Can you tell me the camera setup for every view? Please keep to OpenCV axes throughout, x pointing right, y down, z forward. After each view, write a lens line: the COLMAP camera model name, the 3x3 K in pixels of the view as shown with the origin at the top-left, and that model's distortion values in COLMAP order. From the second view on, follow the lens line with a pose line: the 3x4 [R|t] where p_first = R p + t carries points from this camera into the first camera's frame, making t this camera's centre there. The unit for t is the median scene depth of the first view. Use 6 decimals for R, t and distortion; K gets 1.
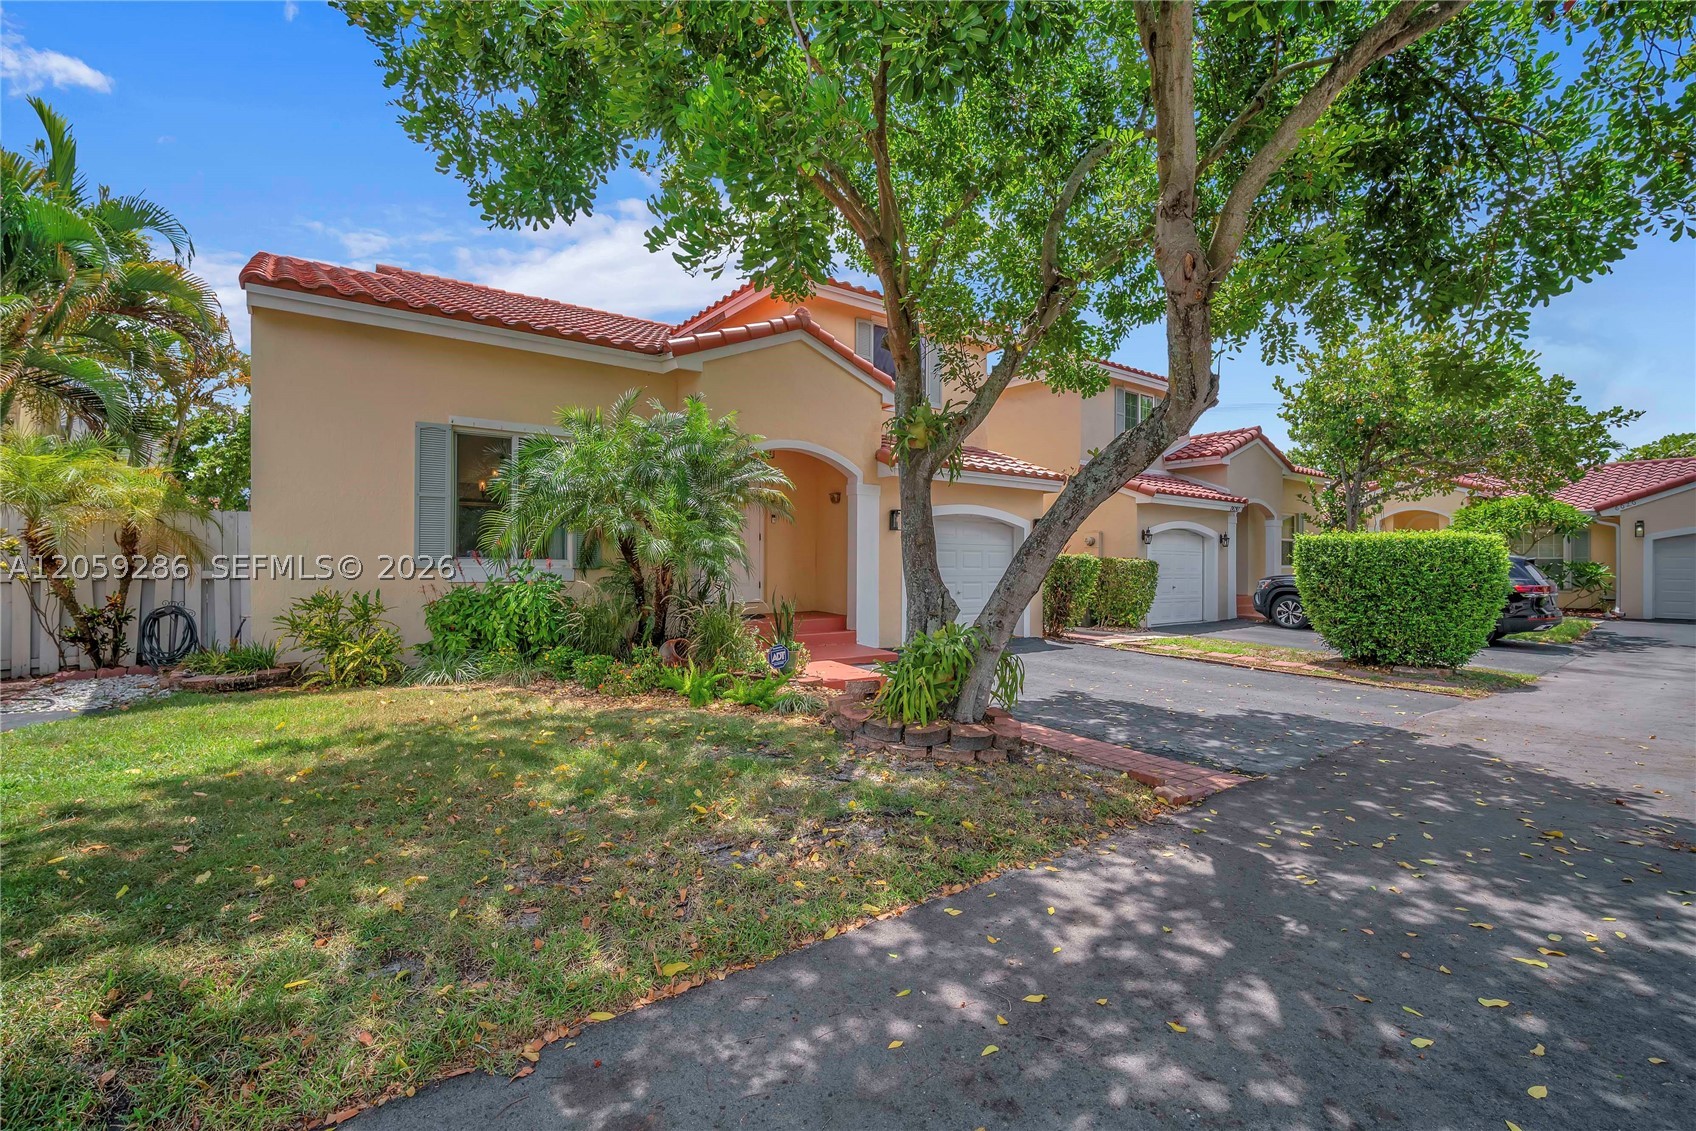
lens RADIAL K [[752.5, 0, 823.7], [0, 752.5, 554.2], [0, 0, 1]] dist [-0.003556, 0.000134]
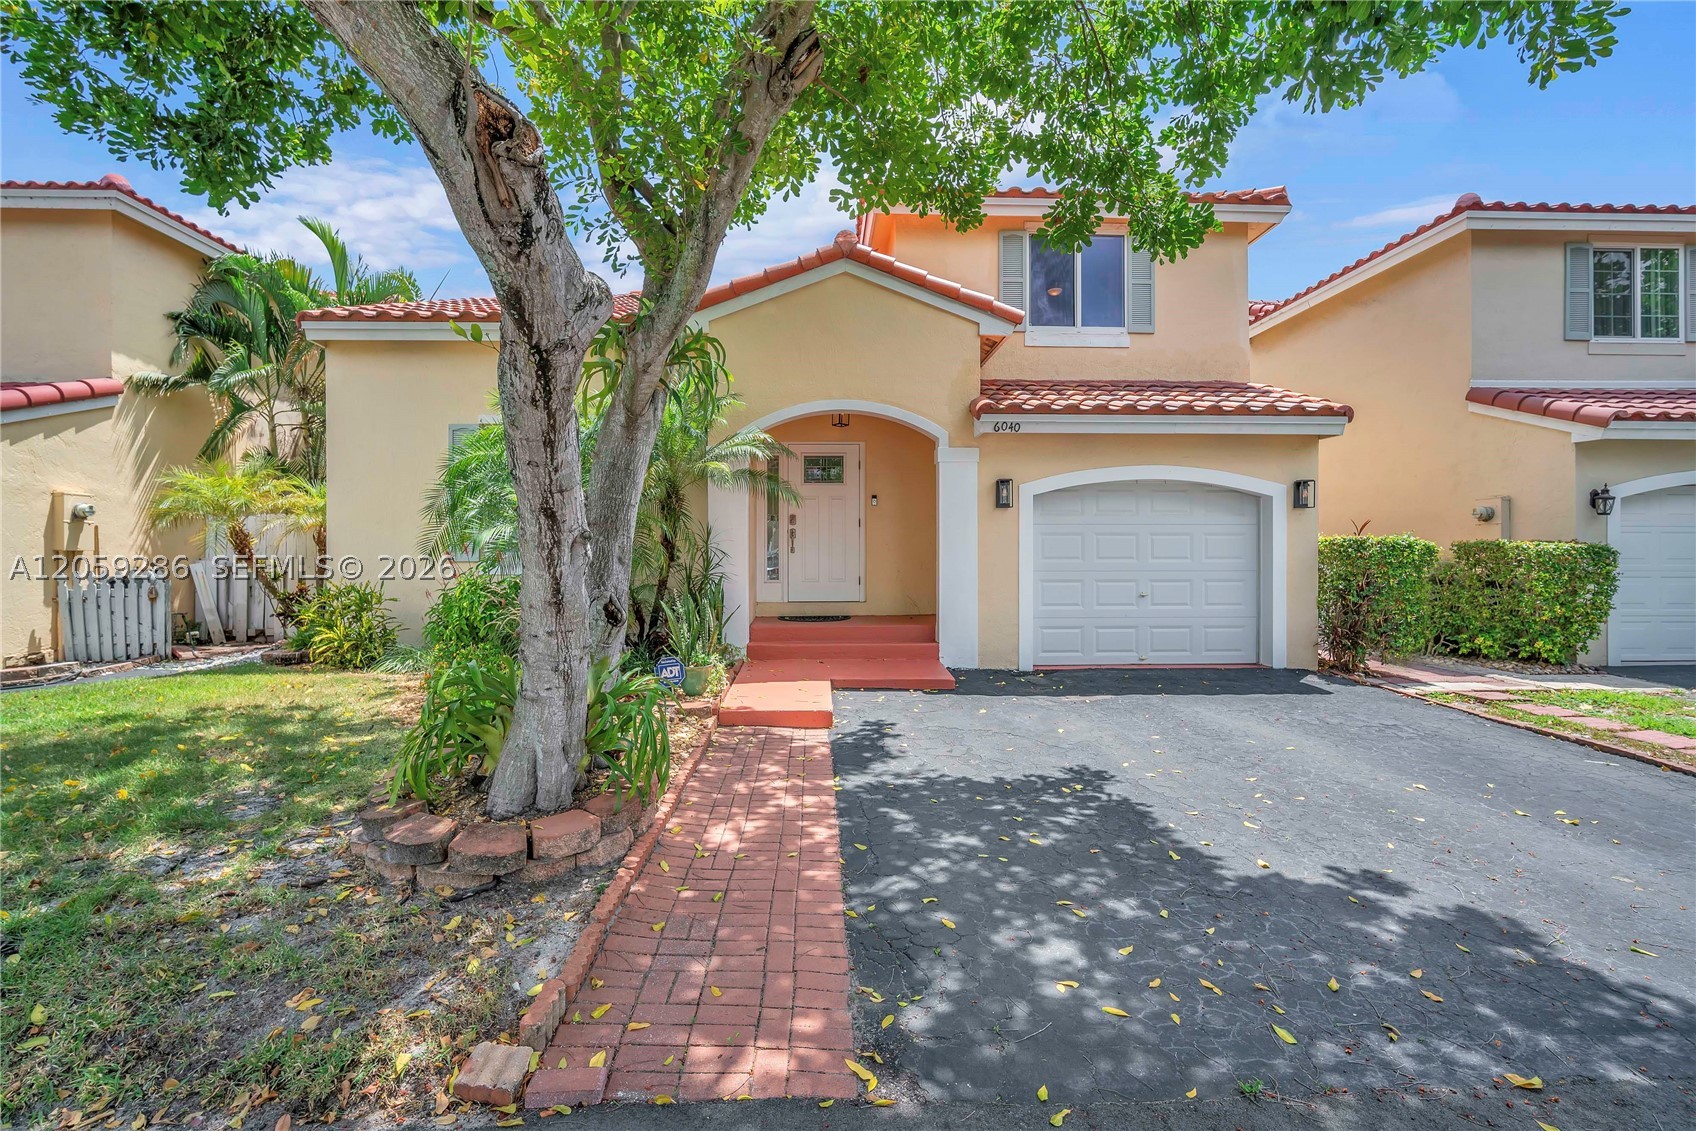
lens RADIAL K [[752.5, 0, 823.7], [0, 752.5, 554.2], [0, 0, 1]] dist [-0.003556, 0.000134]
pose [[0.825831, -0.005421, -0.563892, 0.279338], [0.013006, 0.999871, 0.009435, 0.002942], [0.563768, -0.015125, 0.825795, 0.231263]]
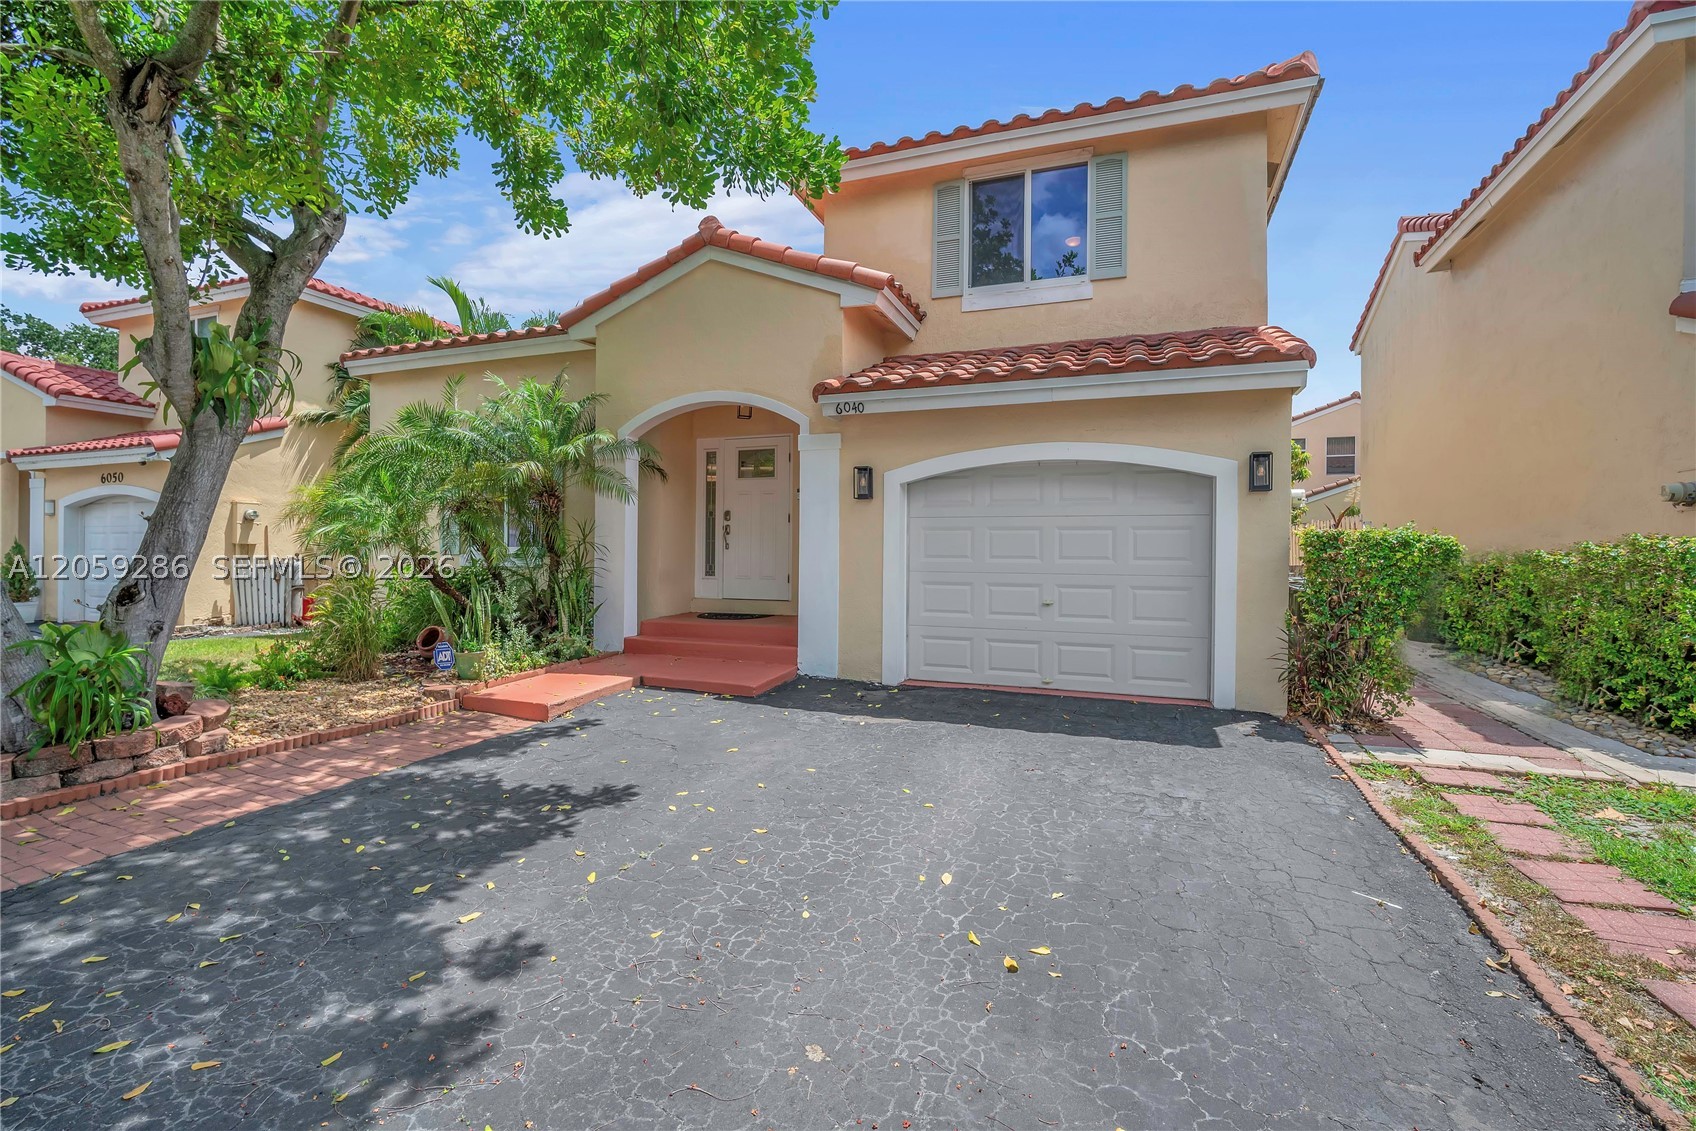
lens RADIAL K [[752.5, 0, 823.7], [0, 752.5, 554.2], [0, 0, 1]] dist [-0.003556, 0.000134]
pose [[0.534386, 0.000211, -0.845241, 0.480167], [0.006364, 0.999971, 0.004273, 0.009676], [0.845217, -0.007663, 0.534369, 0.482651]]
